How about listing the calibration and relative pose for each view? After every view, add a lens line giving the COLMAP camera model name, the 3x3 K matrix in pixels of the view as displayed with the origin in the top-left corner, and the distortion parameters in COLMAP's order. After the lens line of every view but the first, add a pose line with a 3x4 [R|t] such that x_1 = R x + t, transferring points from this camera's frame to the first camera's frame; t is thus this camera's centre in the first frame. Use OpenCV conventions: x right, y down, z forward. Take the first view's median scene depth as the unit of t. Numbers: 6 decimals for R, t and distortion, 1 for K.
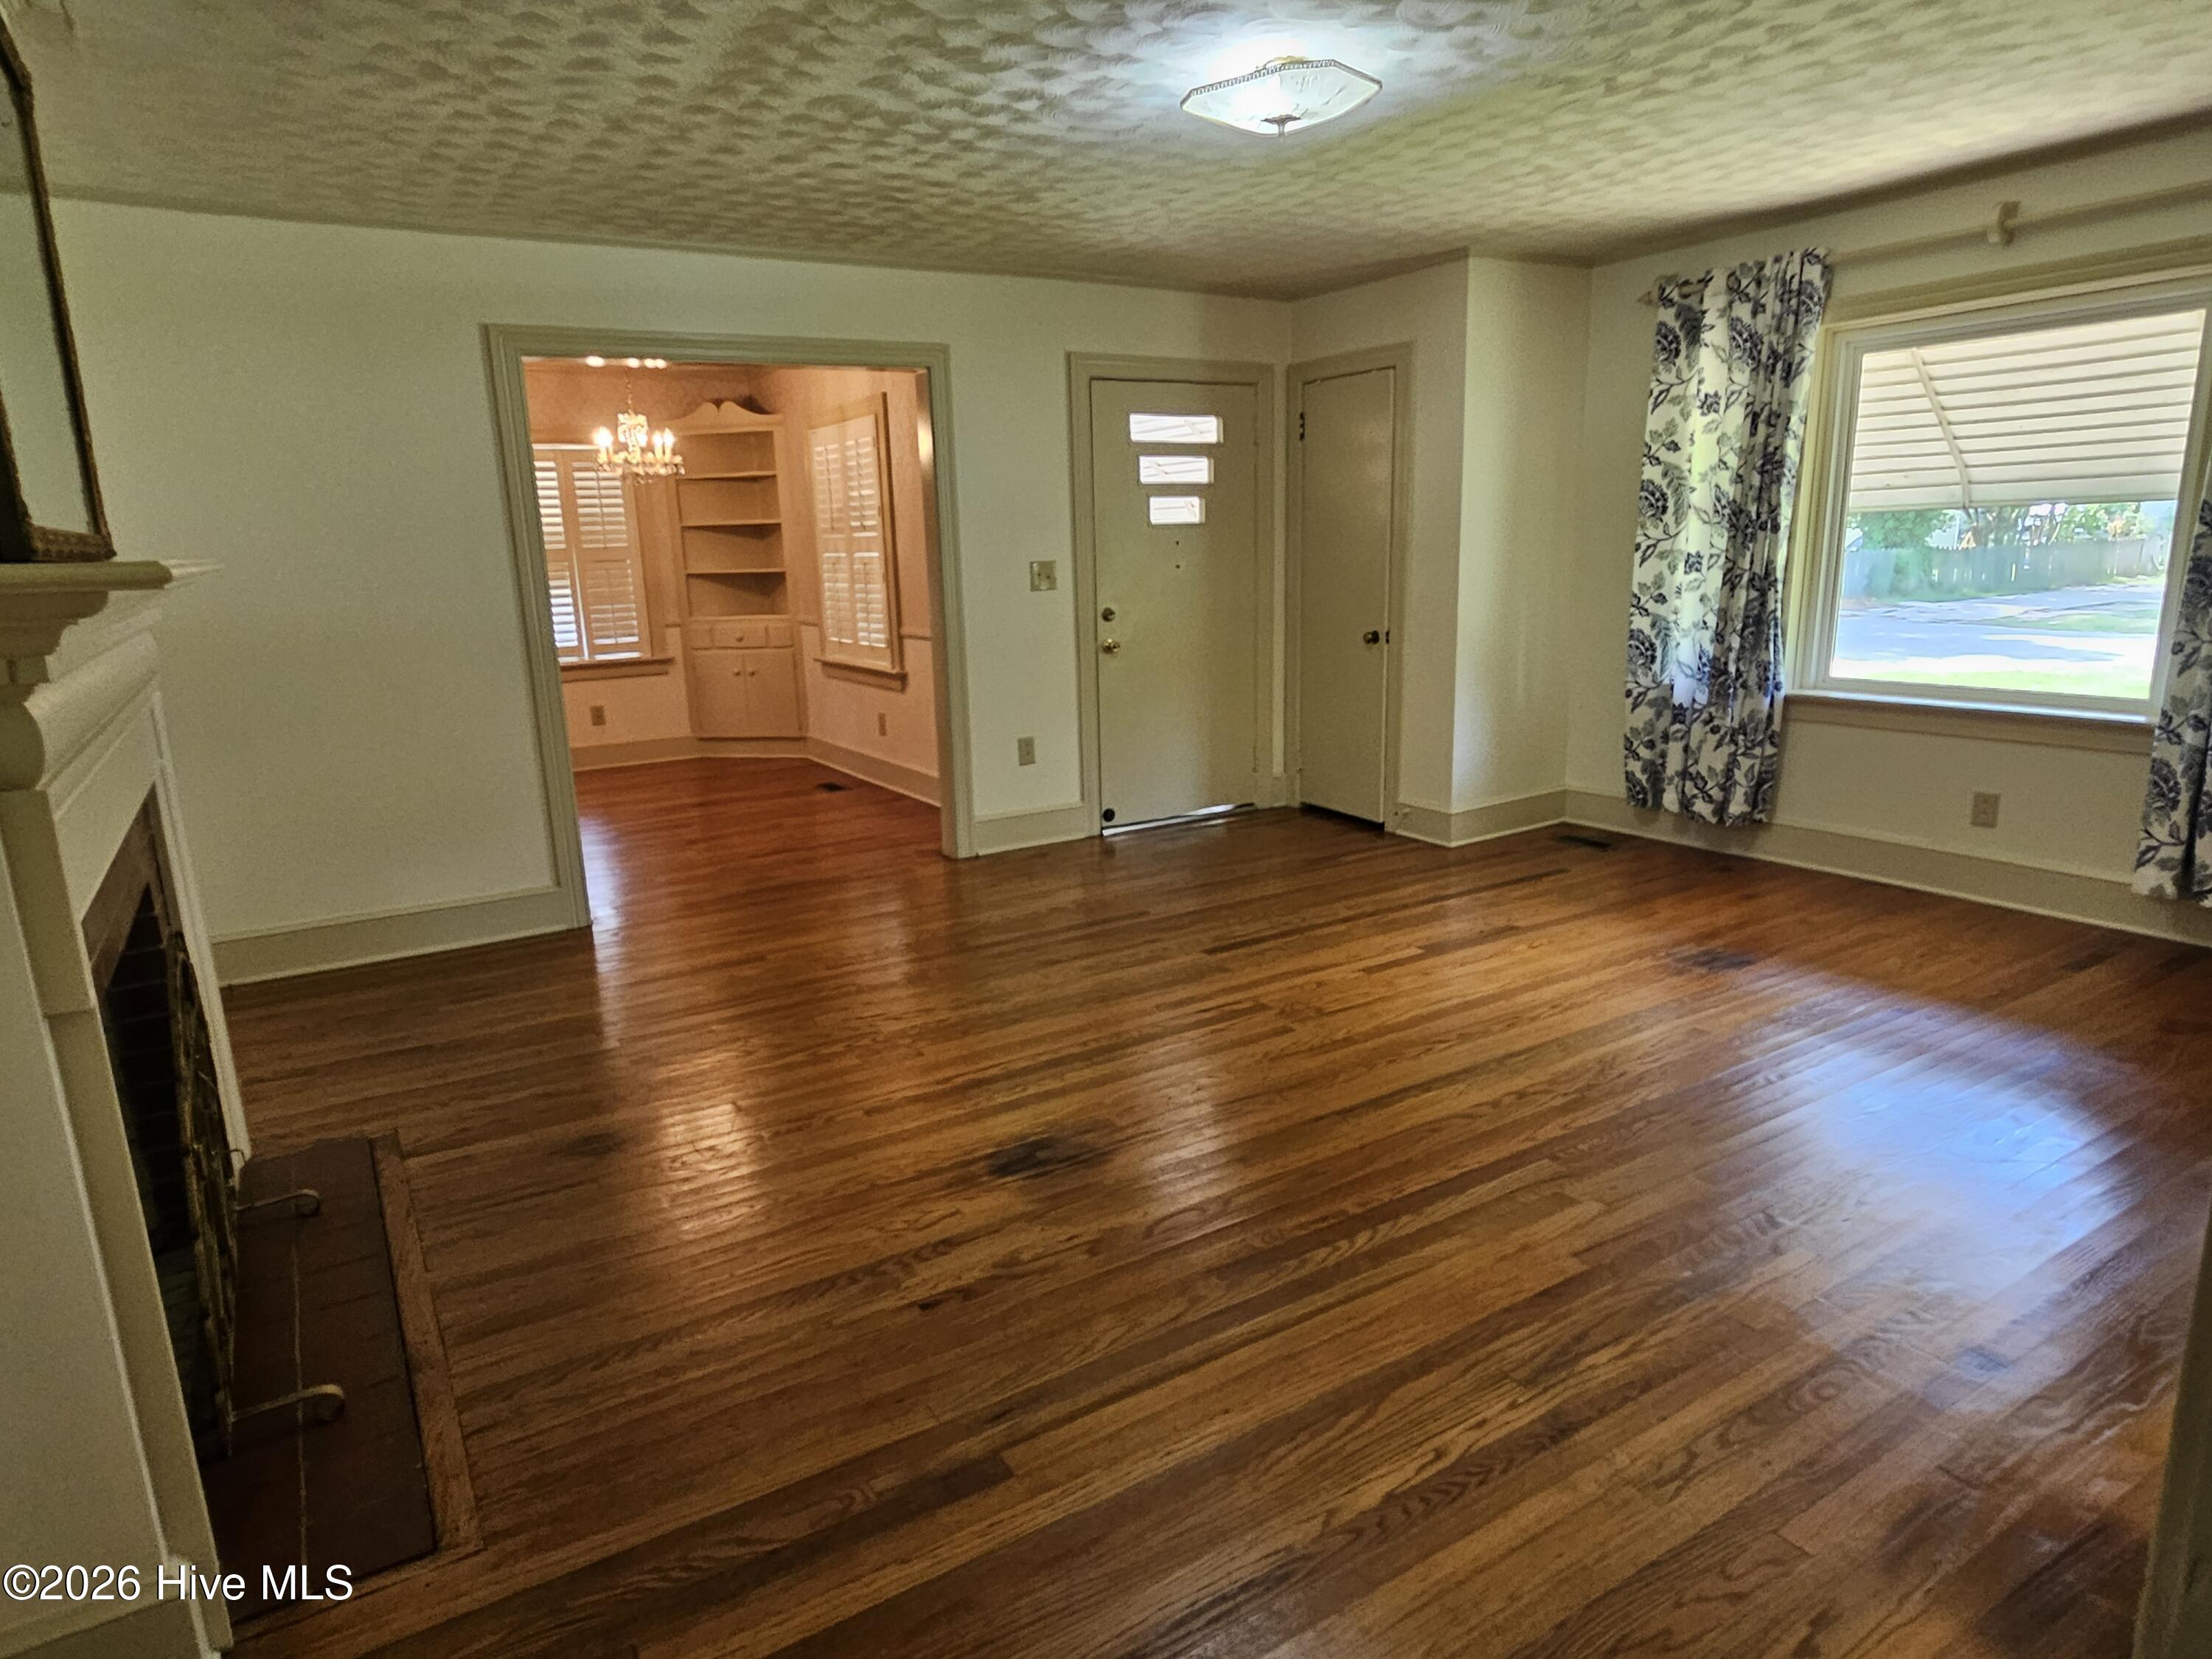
lens RADIAL K [[1292.0, 0, 1114.7], [0, 1292.0, 808.3], [0, 0, 1]] dist [-0.000068, -0.000353]
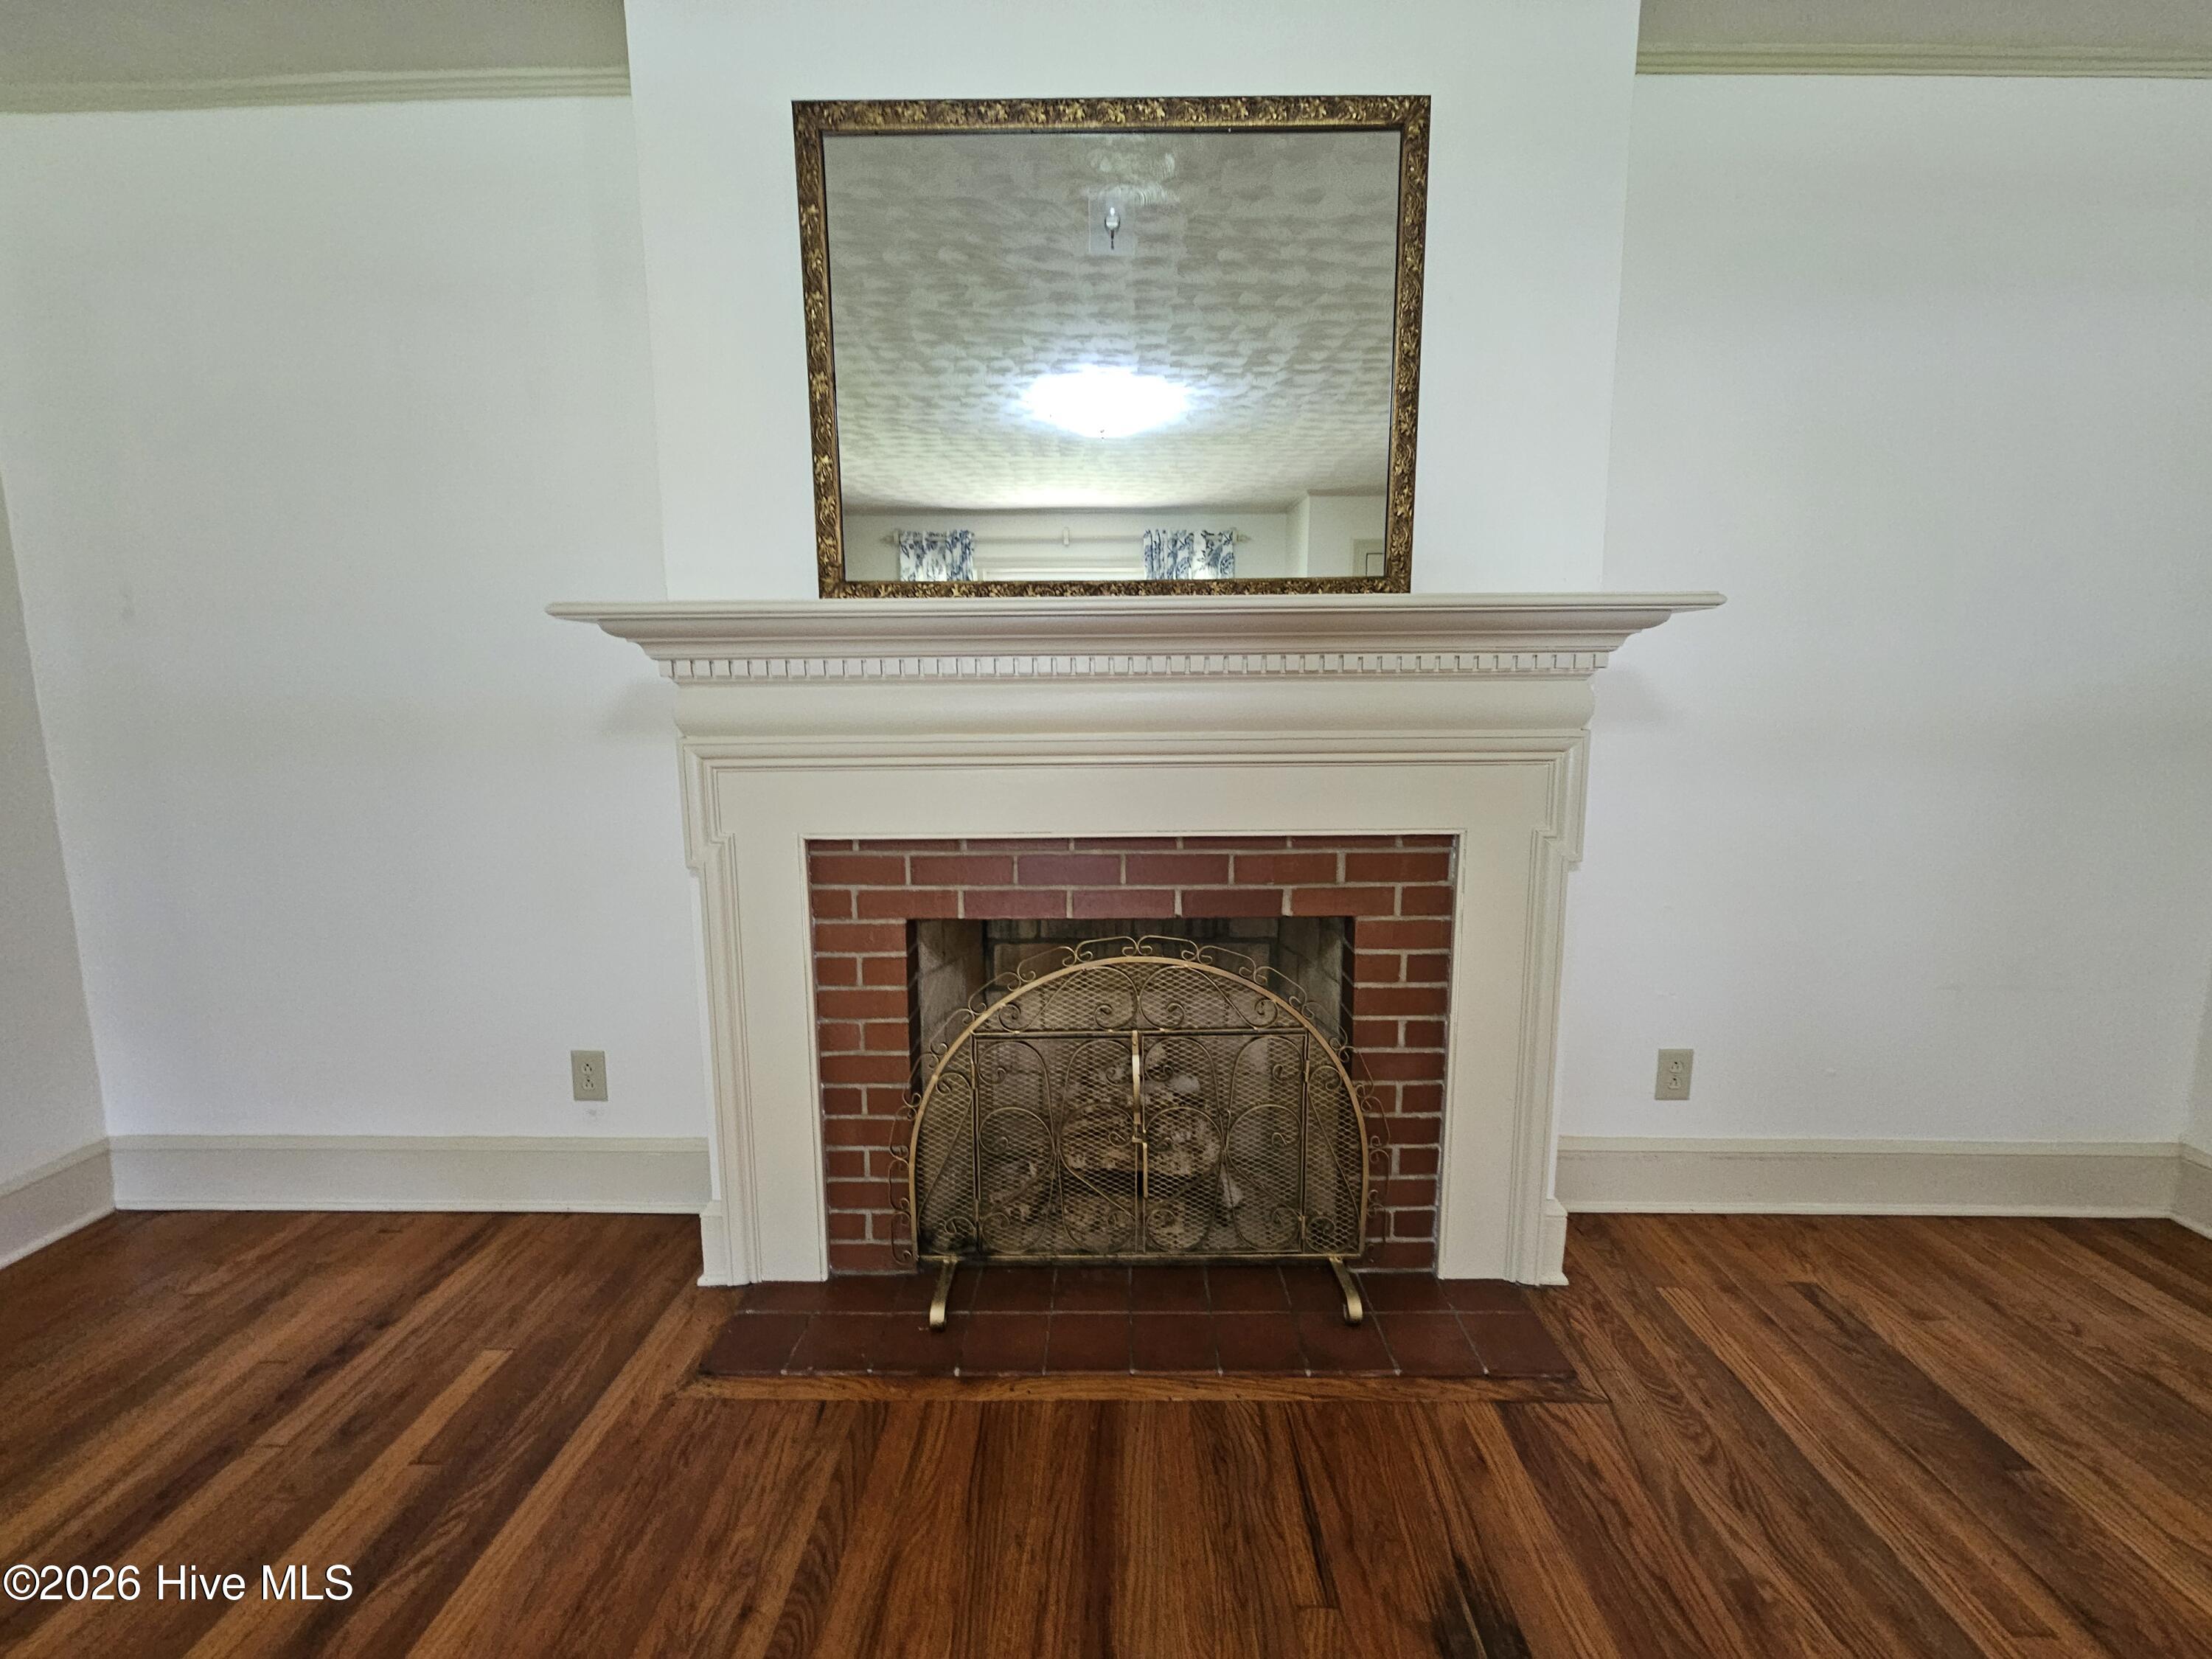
lens RADIAL K [[910.8, 0, 1104.9], [0, 910.8, 838.2], [0, 0, 1]] dist [0.000198, -0.000514]
pose [[-0.544829, 0.152461, -0.824571, -0.038988], [-0.150013, 0.949748, 0.274726, -0.129622], [0.825020, 0.273375, -0.494579, 0.861994]]
